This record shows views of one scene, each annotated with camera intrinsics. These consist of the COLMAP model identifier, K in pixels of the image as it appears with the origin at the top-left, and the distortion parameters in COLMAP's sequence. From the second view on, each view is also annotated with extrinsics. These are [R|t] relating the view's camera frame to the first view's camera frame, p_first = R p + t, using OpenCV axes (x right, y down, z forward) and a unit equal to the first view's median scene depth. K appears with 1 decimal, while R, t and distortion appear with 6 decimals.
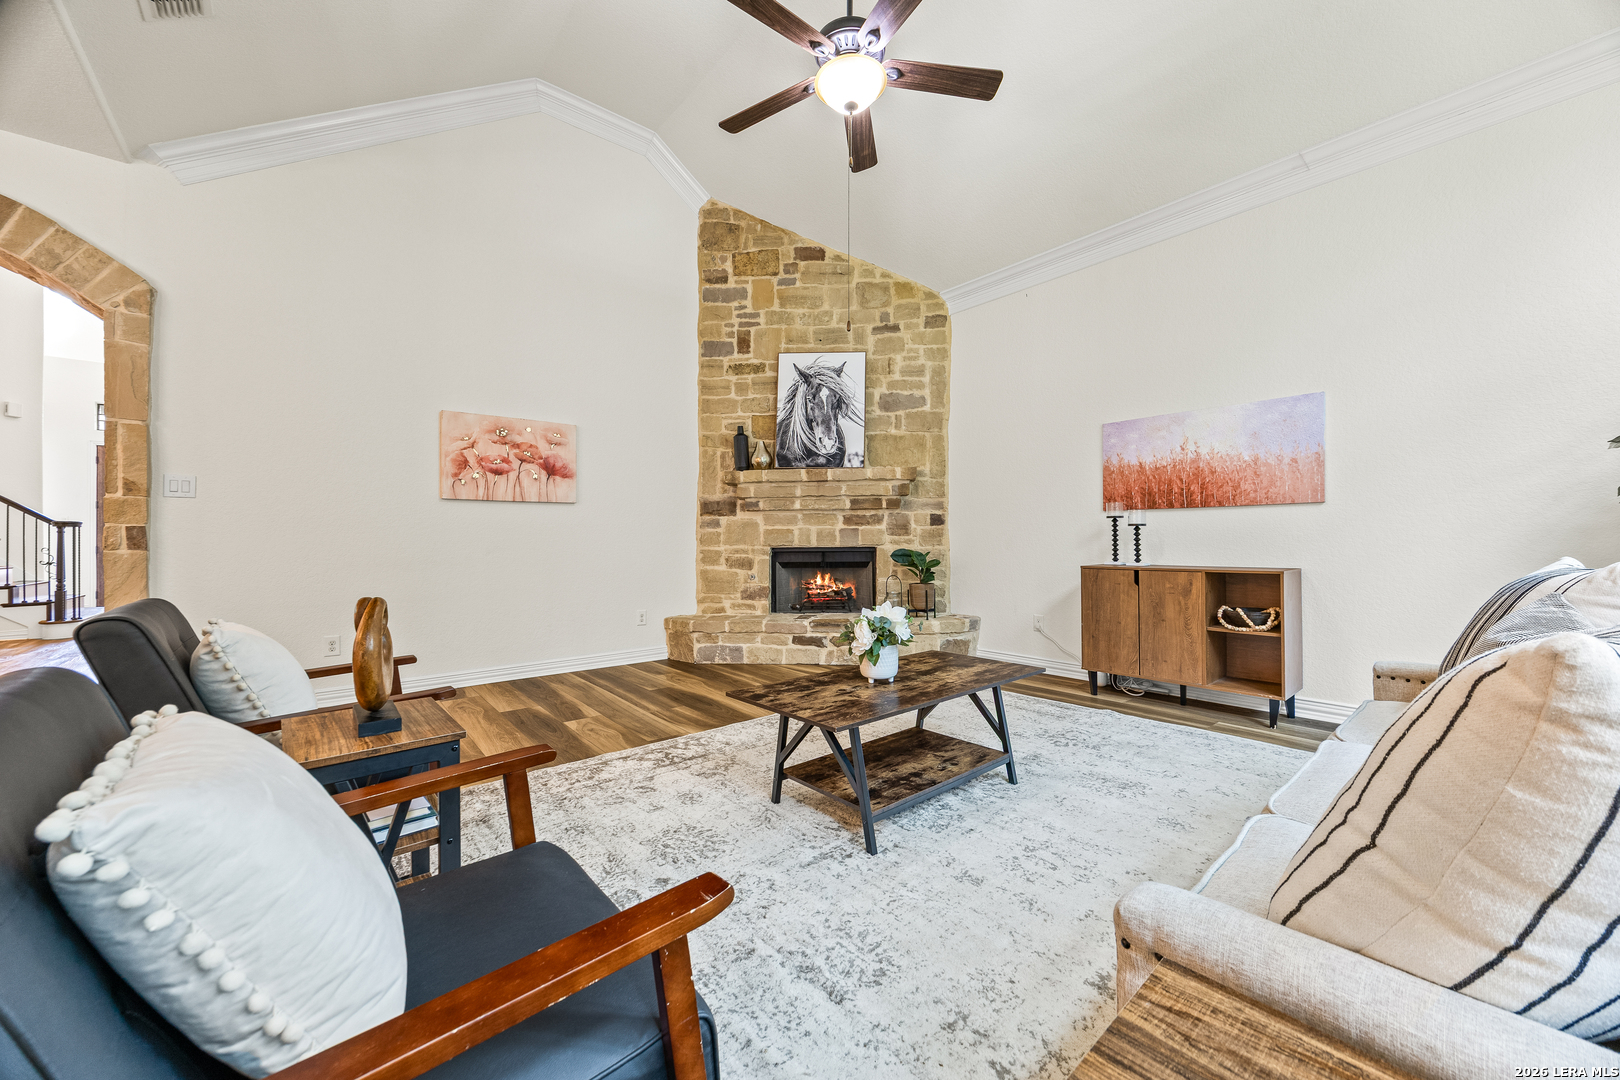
lens RADIAL K [[628.3, 0, 802.4], [0, 628.3, 533.1], [0, 0, 1]] dist [0.001735, -0.000919]
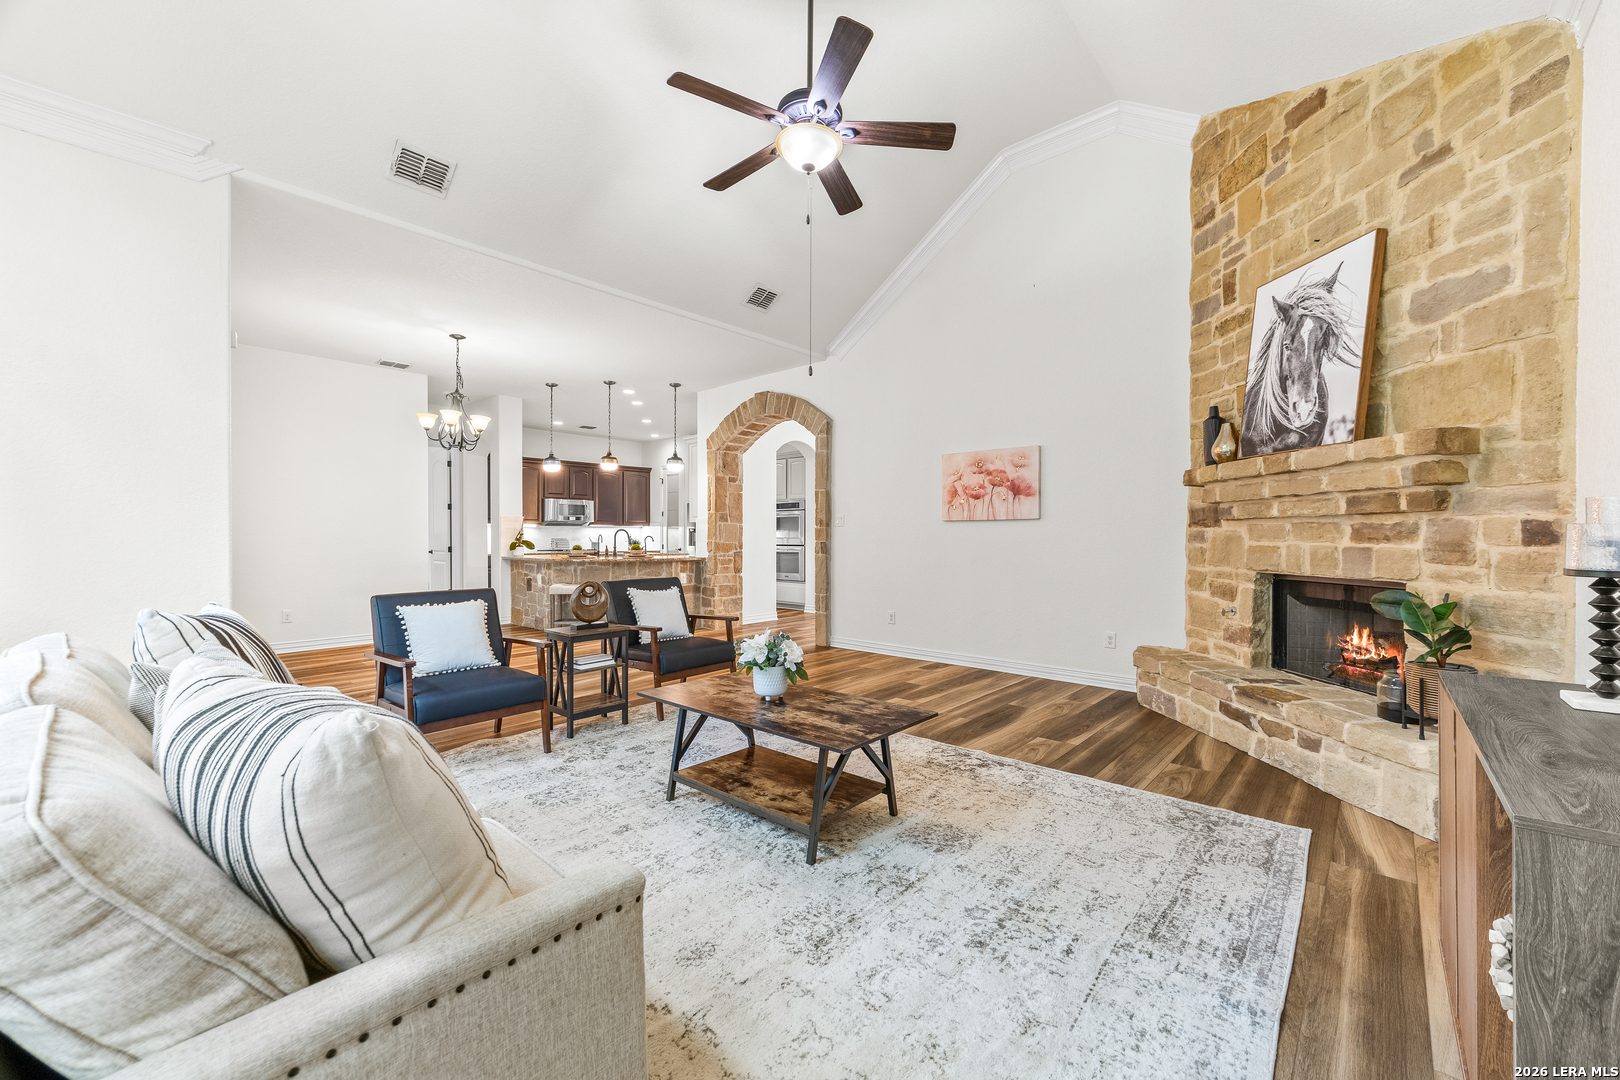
lens RADIAL K [[628.3, 0, 818.5], [0, 628.3, 535.2], [0, 0, 1]] dist [0.001735, -0.000919]
pose [[0.151990, 0.003493, -0.988376, 0.576838], [0.008911, 0.999948, 0.004904, -0.026284], [0.988342, -0.009553, 0.151951, 0.430057]]
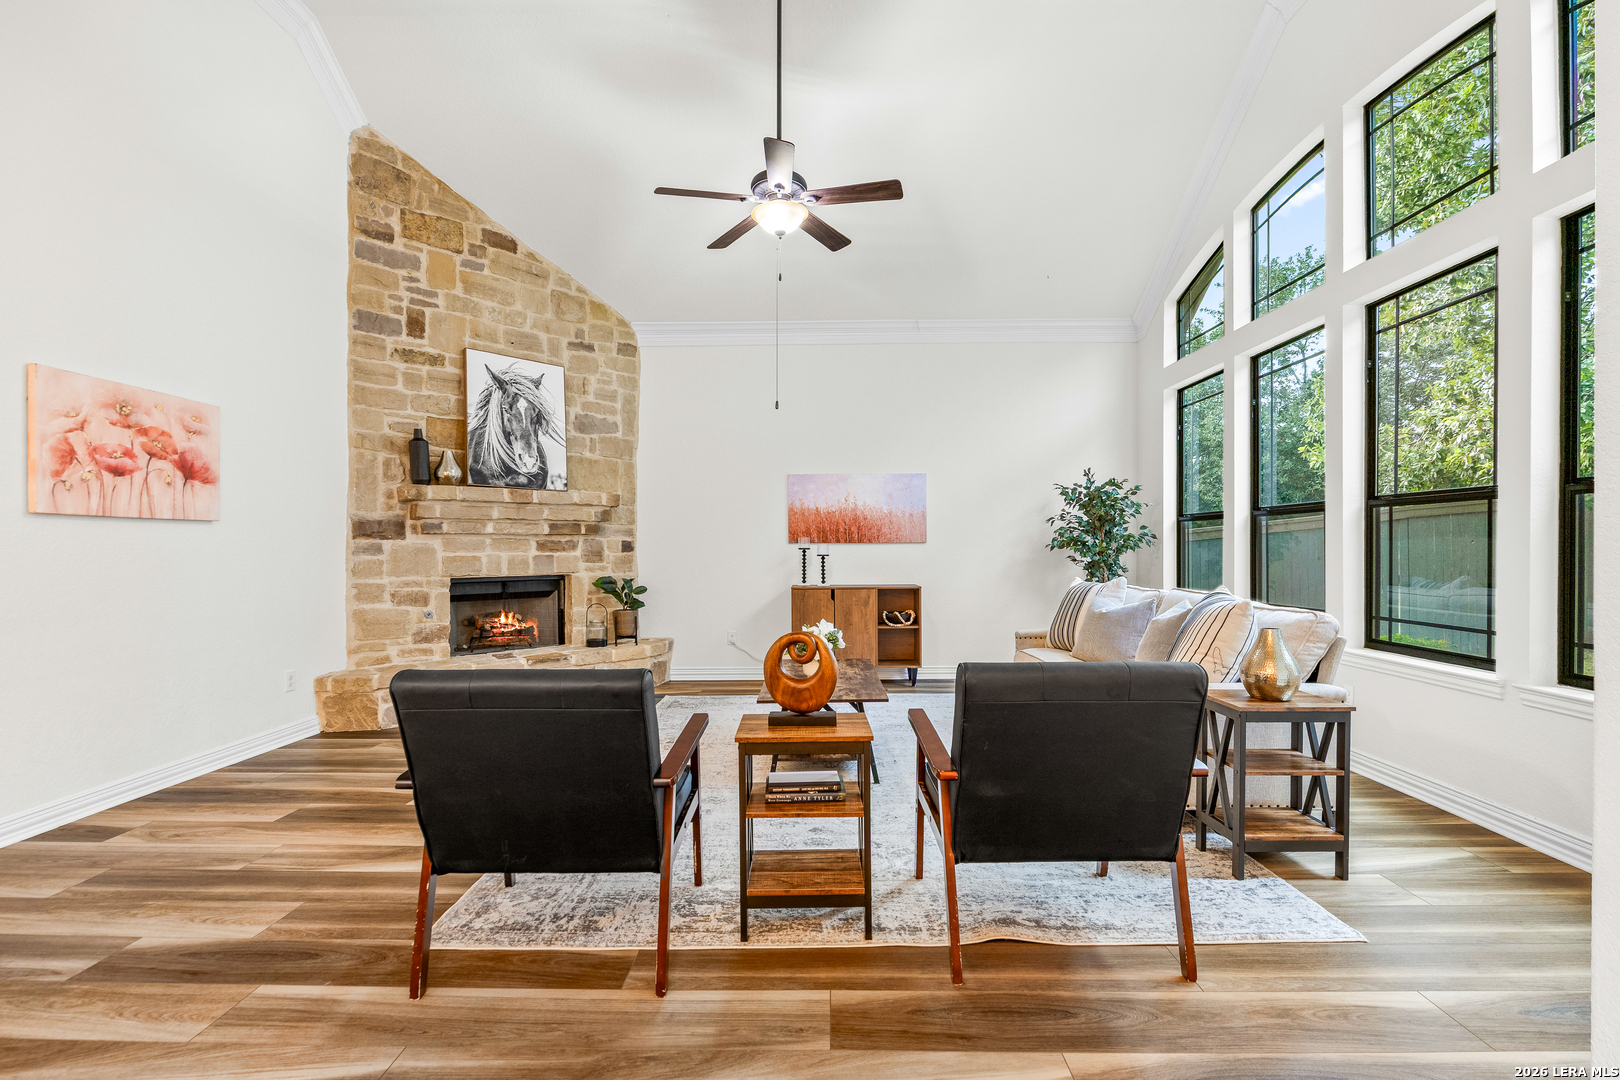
lens RADIAL K [[759.2, 0, 826.5], [0, 759.2, 548.2], [0, 0, 1]] dist [0.000797, -0.001150]
pose [[0.640878, 0.004186, 0.767631, -0.519440], [-0.007007, 0.999975, 0.000397, -0.021286], [-0.767611, -0.005633, 0.640892, -0.028603]]
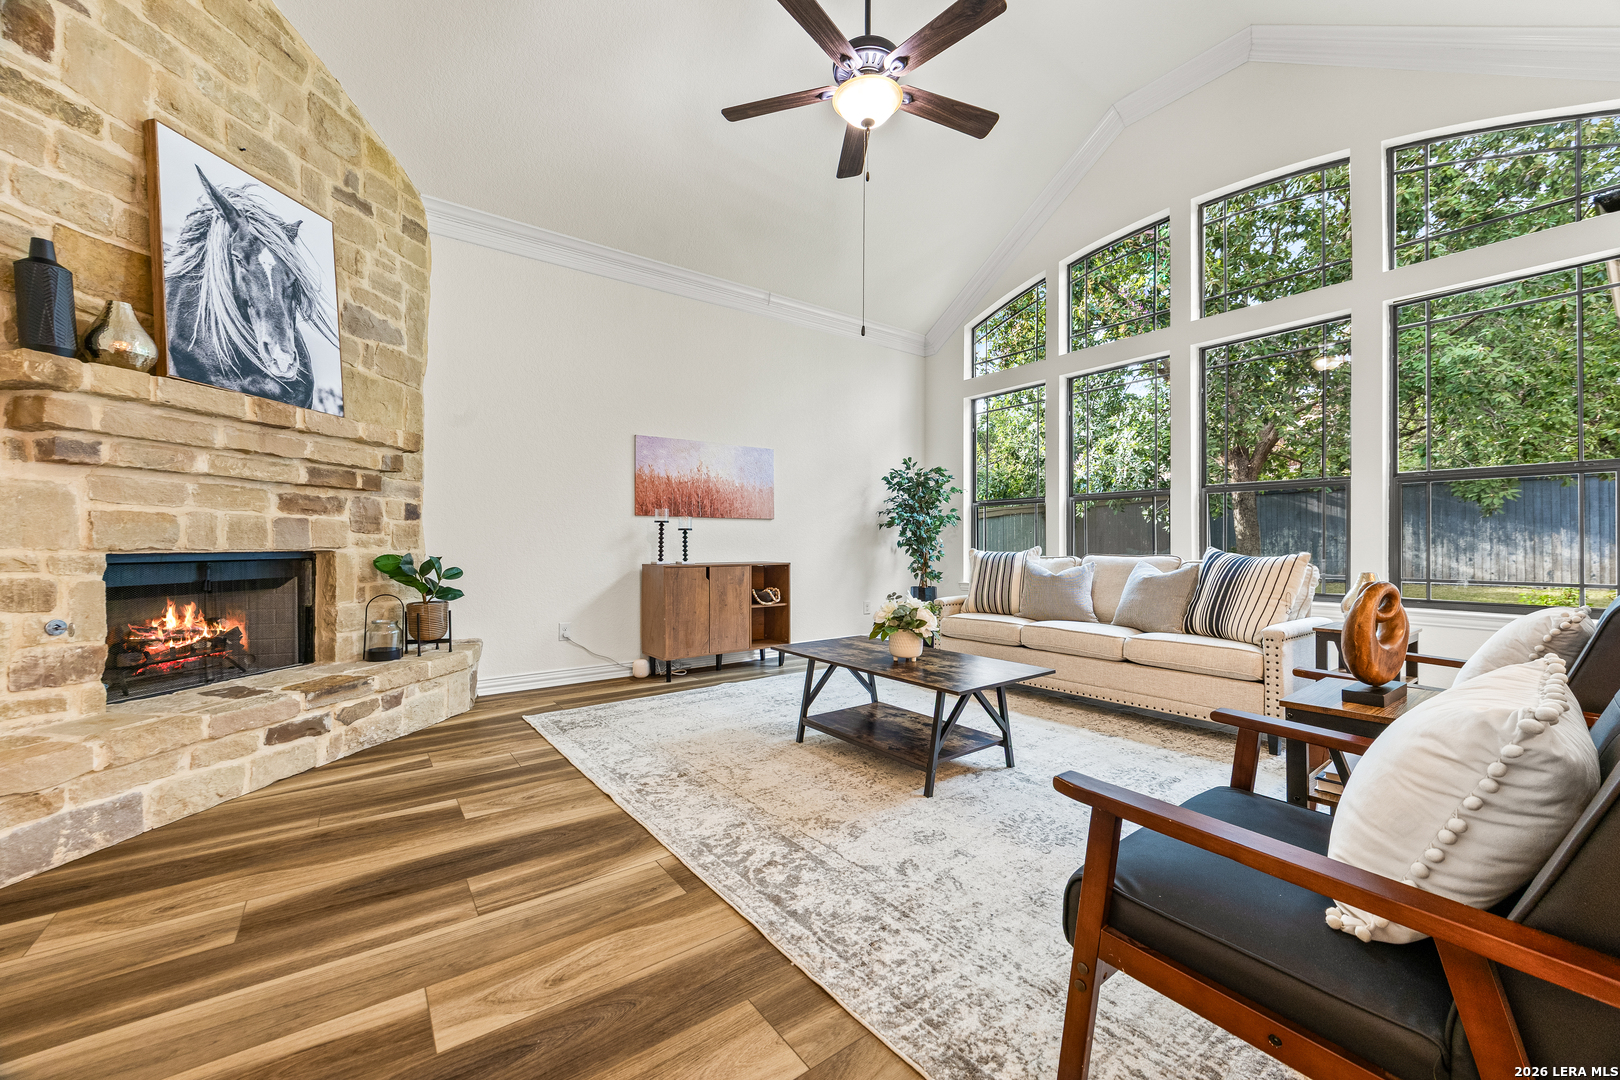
lens RADIAL K [[628.3, 0, 836.1], [0, 628.3, 538.7], [0, 0, 1]] dist [0.001735, -0.000919]
pose [[0.021778, 0.014717, 0.999655, -0.479776], [-0.011045, 0.999834, -0.014479, 0.013559], [-0.999702, -0.010726, 0.021937, 0.511197]]
